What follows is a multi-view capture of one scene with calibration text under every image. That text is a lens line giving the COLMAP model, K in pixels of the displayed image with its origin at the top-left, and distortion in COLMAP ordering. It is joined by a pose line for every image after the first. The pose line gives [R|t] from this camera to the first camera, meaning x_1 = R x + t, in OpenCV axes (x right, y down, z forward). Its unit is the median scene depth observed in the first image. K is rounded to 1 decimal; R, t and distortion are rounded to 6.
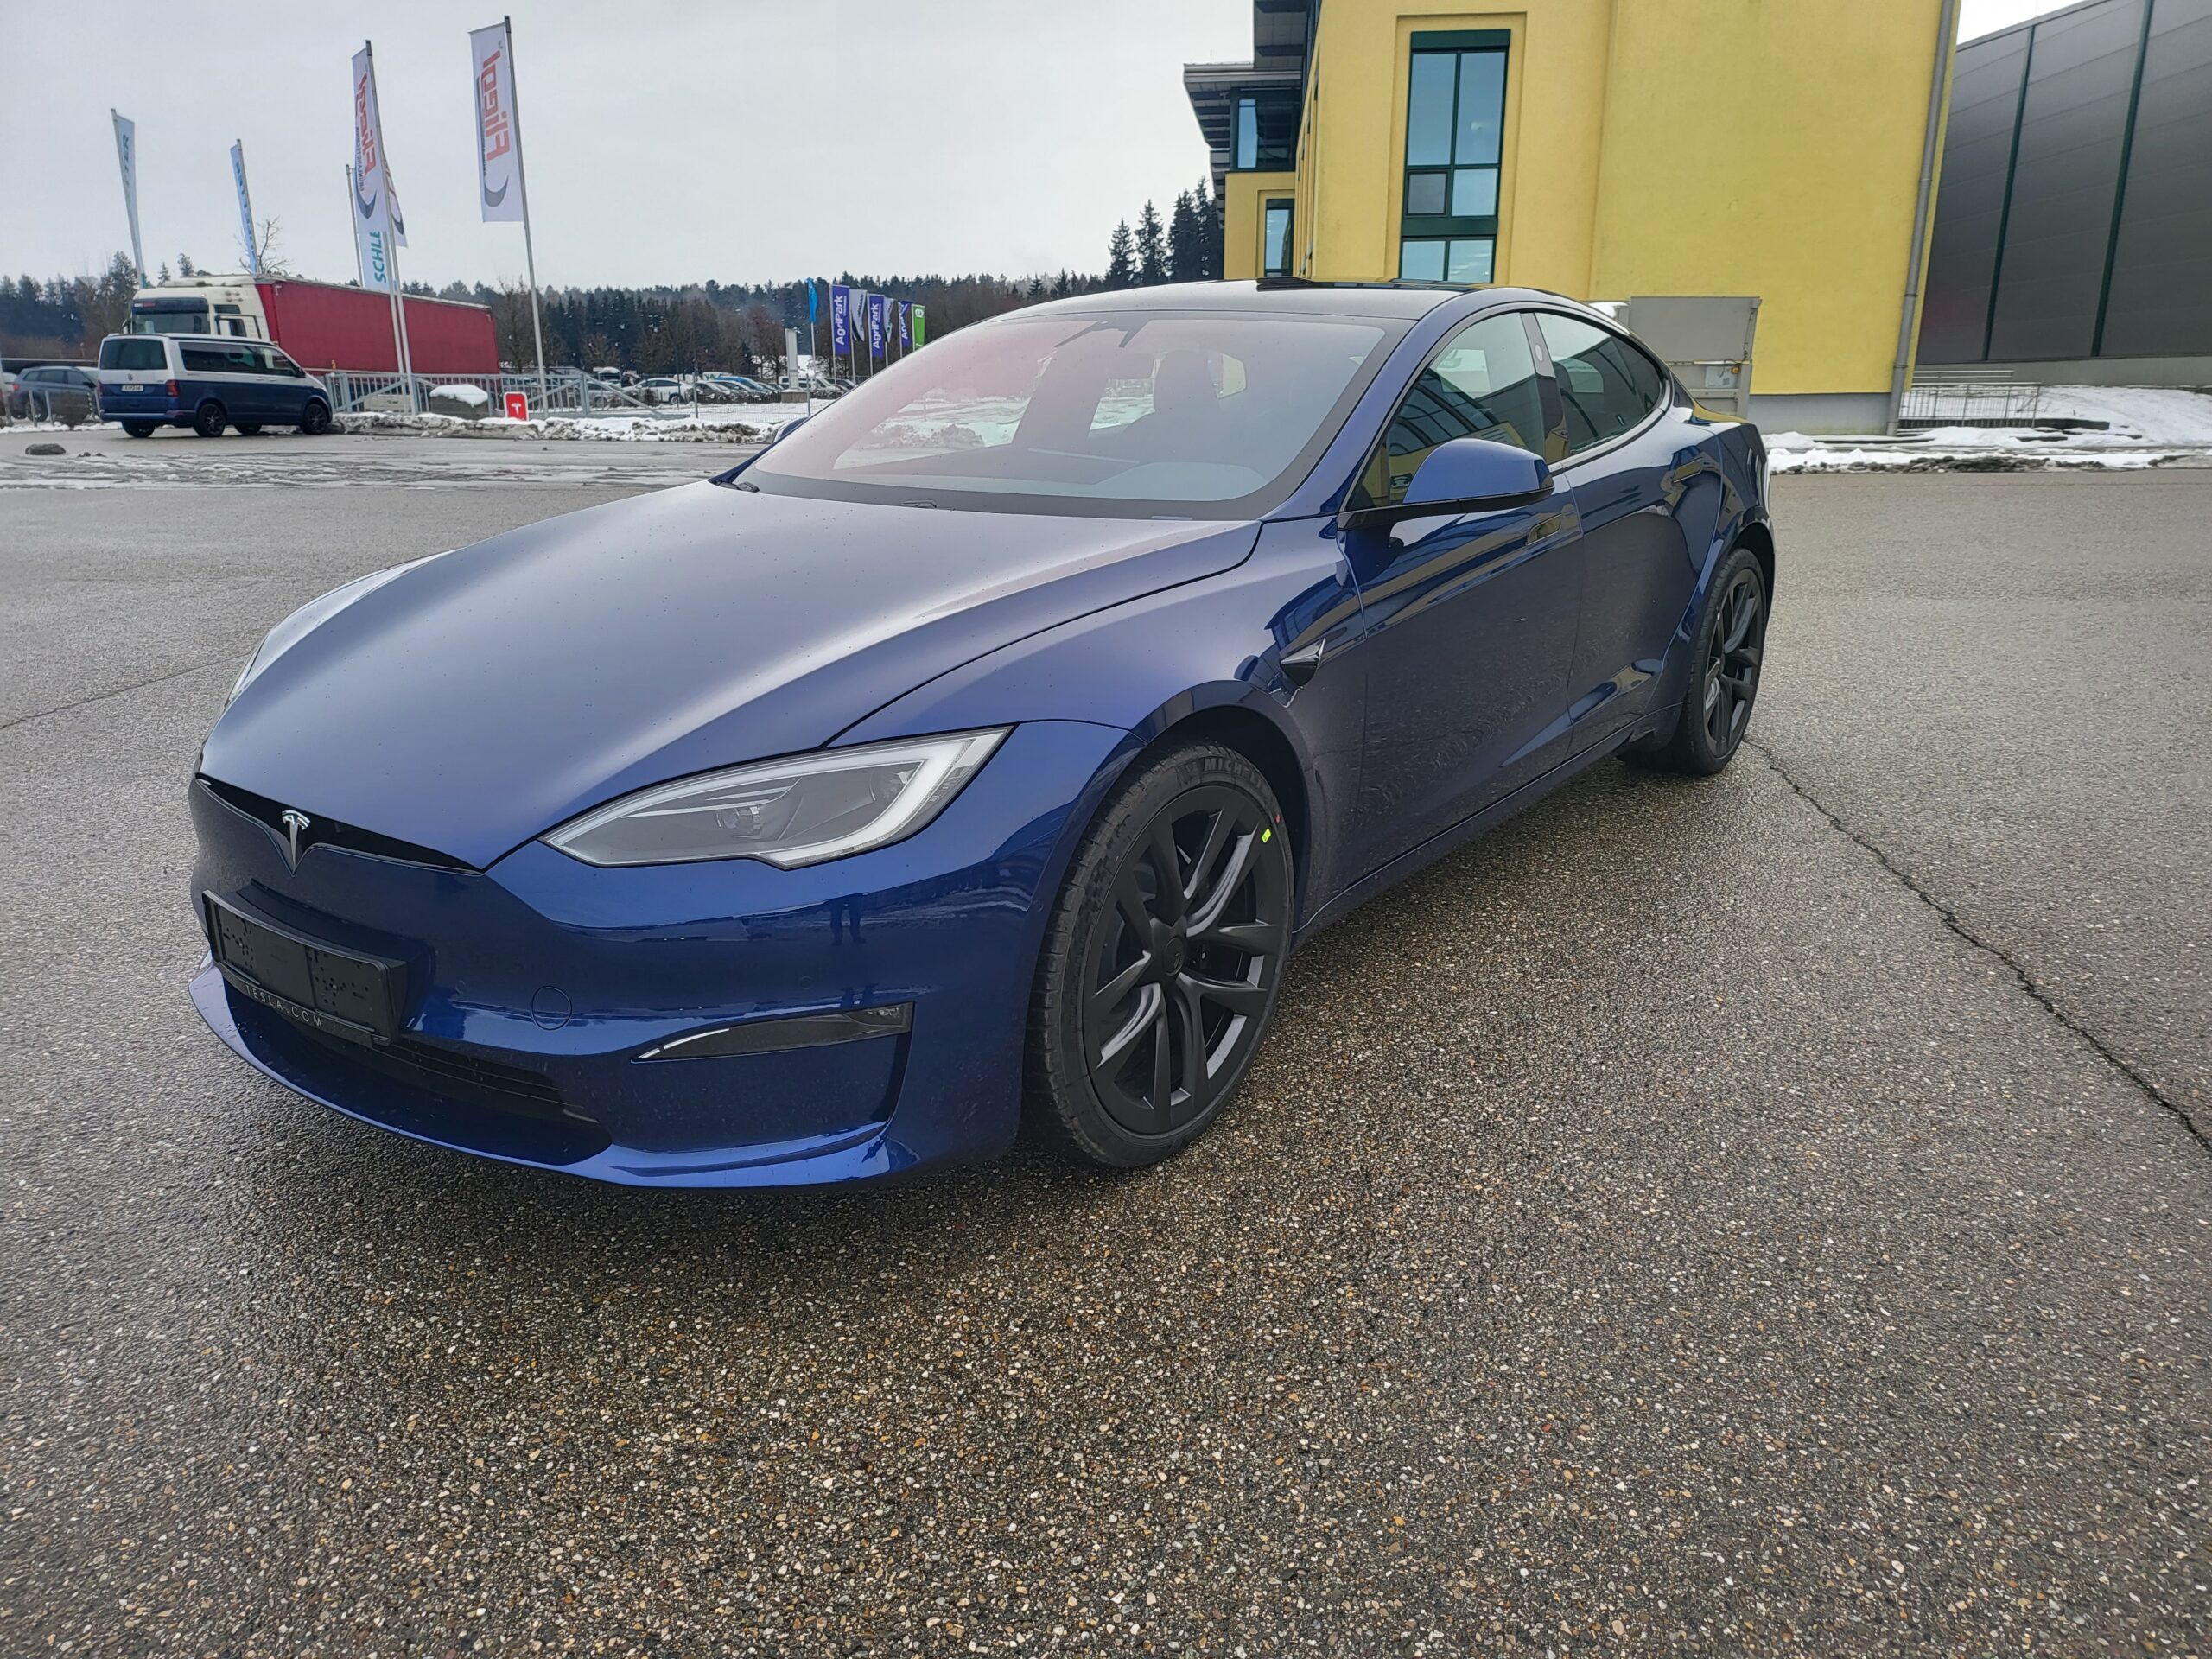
lens RADIAL K [[1557.7, 0, 1130.7], [0, 1557.7, 796.9], [0, 0, 1]] dist [0.069555, -0.065688]
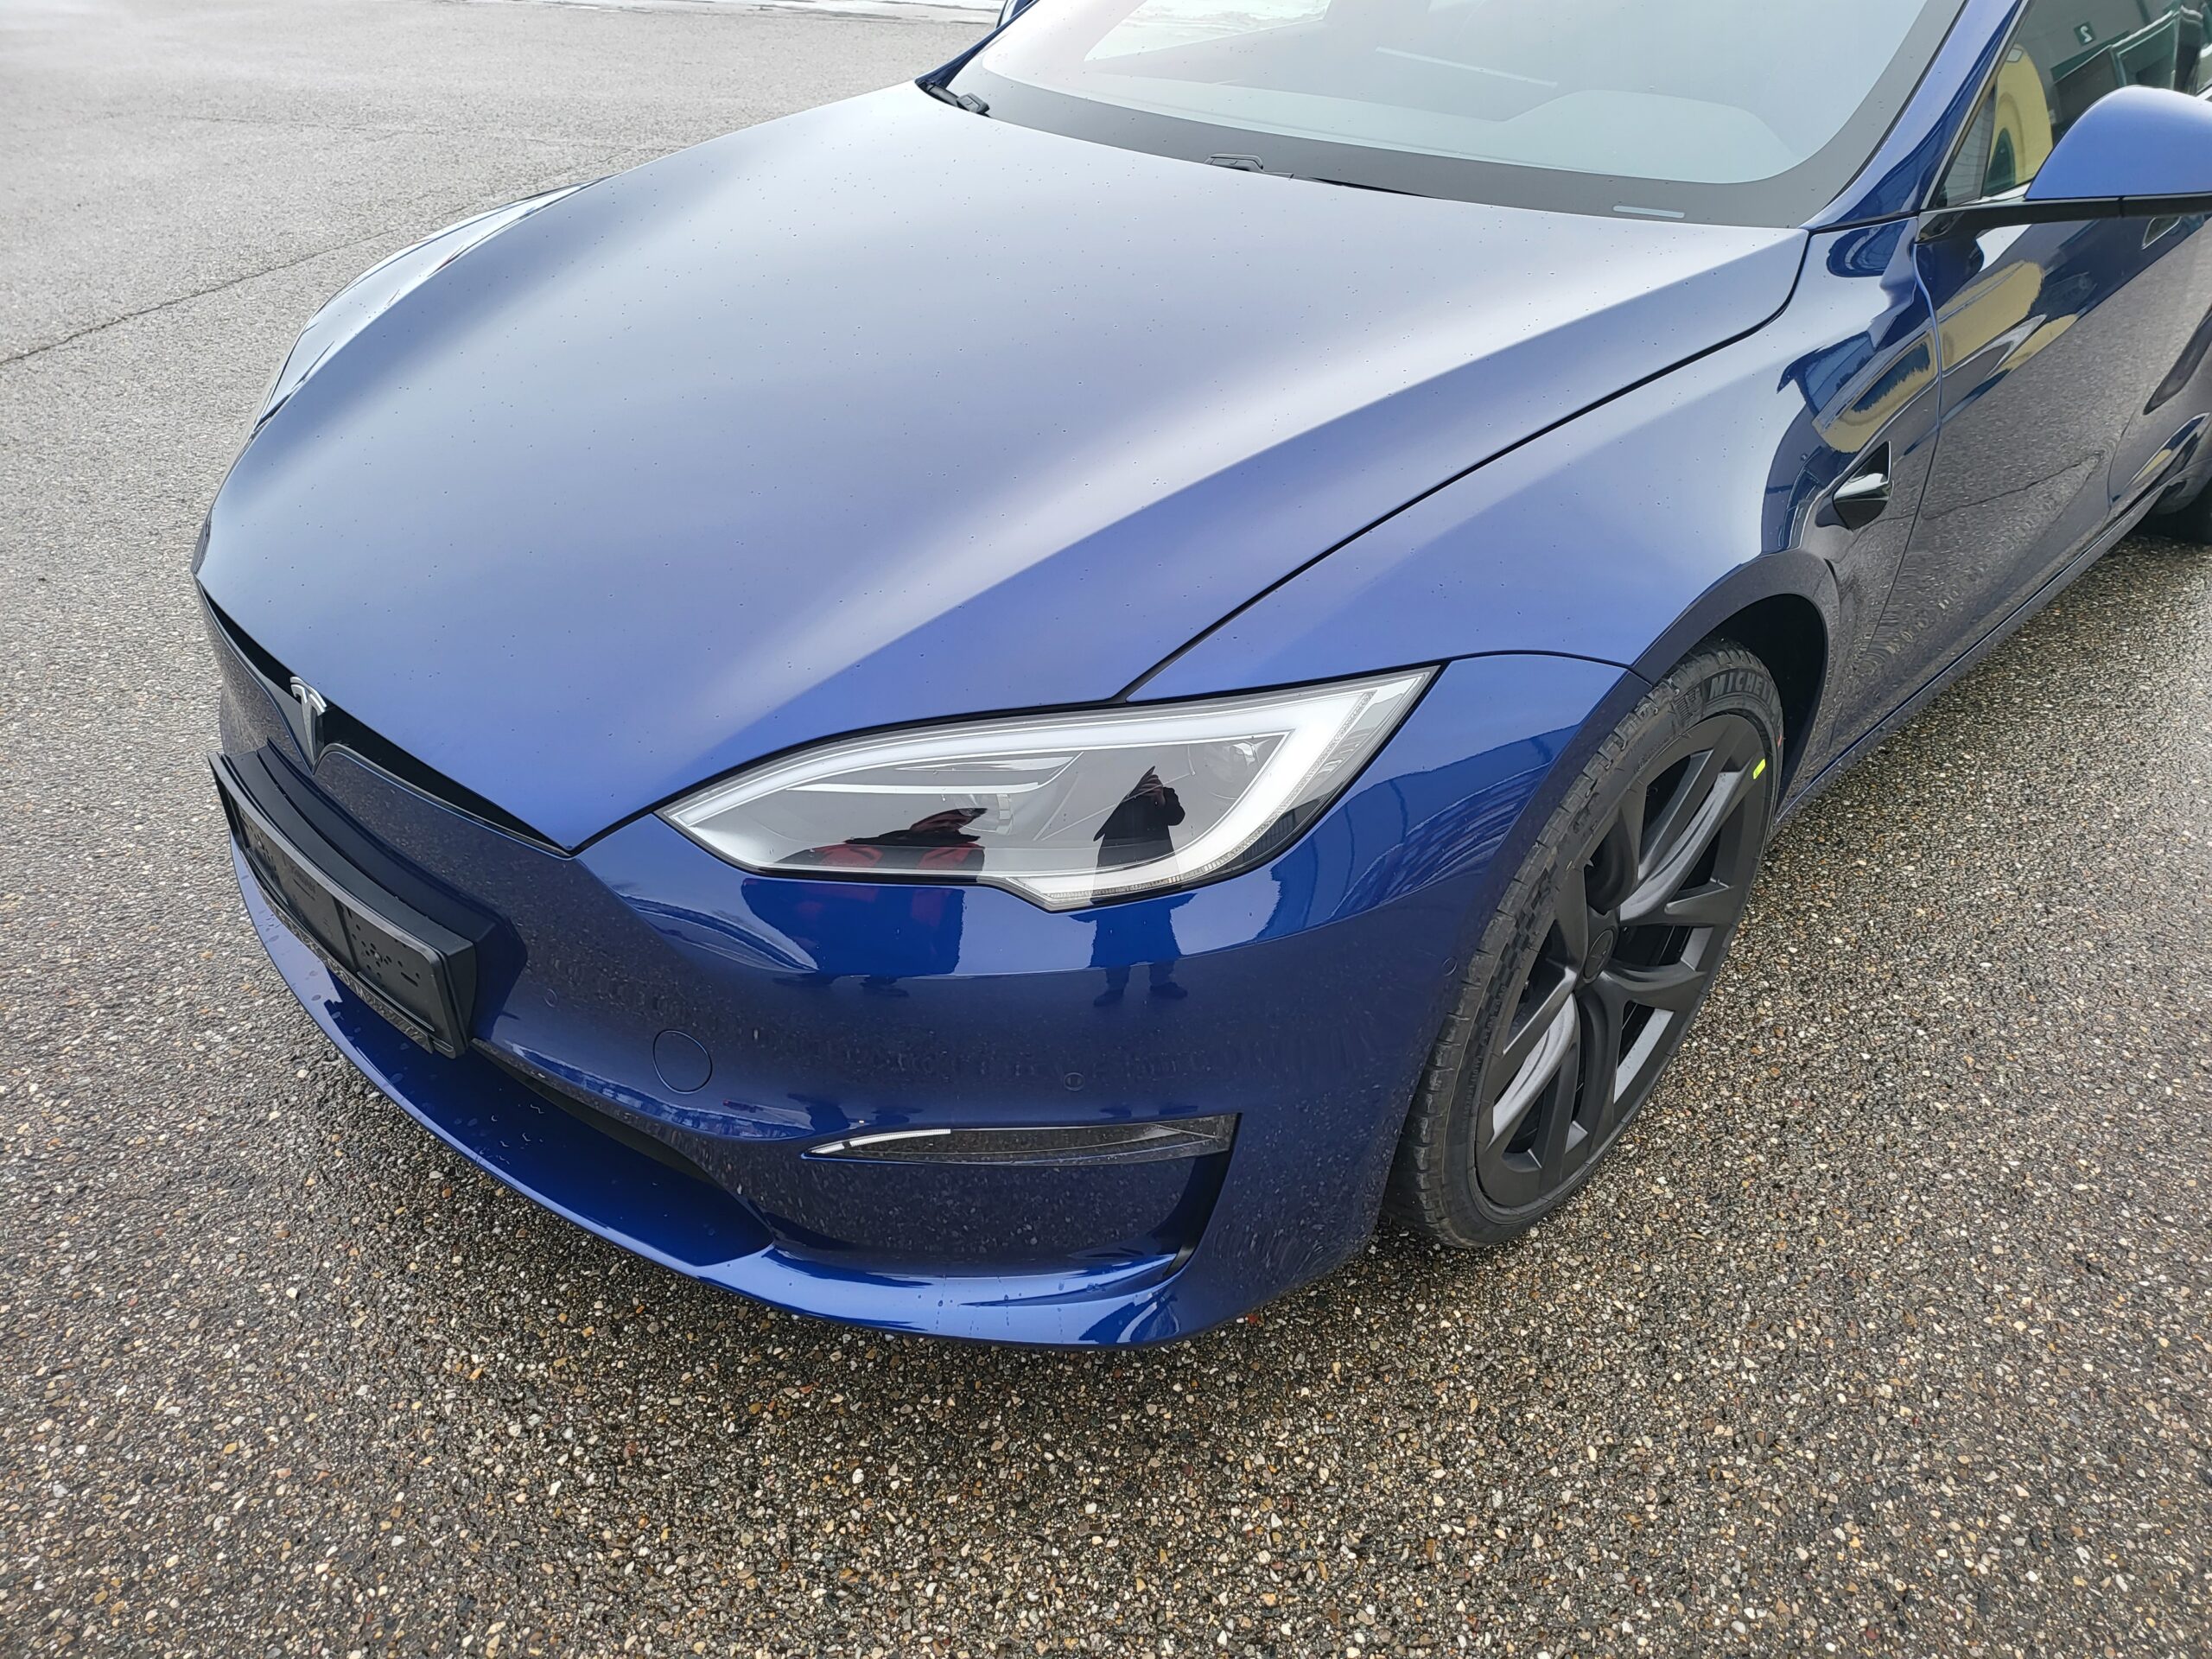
lens RADIAL K [[1557.7, 0, 1130.7], [0, 1557.7, 796.9], [0, 0, 1]] dist [0.069555, -0.065688]
pose [[0.991489, 0.088741, -0.095261, -0.125720], [-0.060515, 0.961989, 0.266298, -0.142709], [0.115271, -0.258267, 0.959172, 0.404154]]
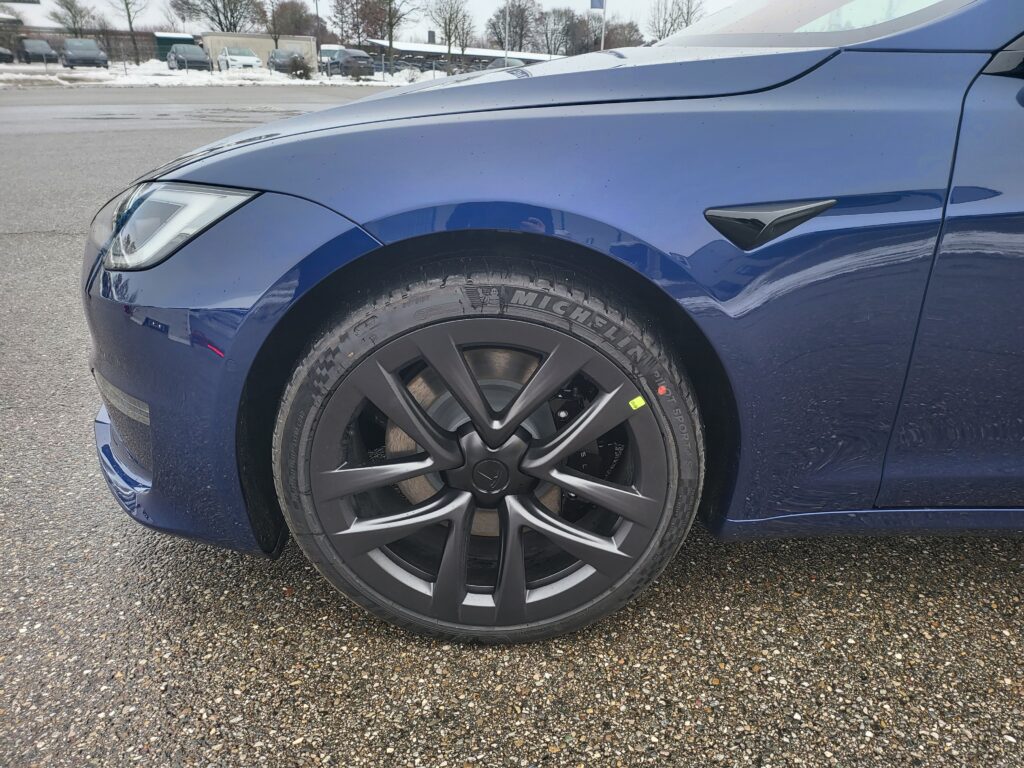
lens RADIAL K [[776.9, 0, 553.4], [0, 776.9, 369.0], [0, 0, 1]] dist [0.032900, -0.040465]
pose [[0.606102, 0.345269, -0.716540, 0.435234], [-0.245240, 0.938102, 0.244587, -0.106243], [0.756636, 0.027480, 0.653259, 0.792140]]
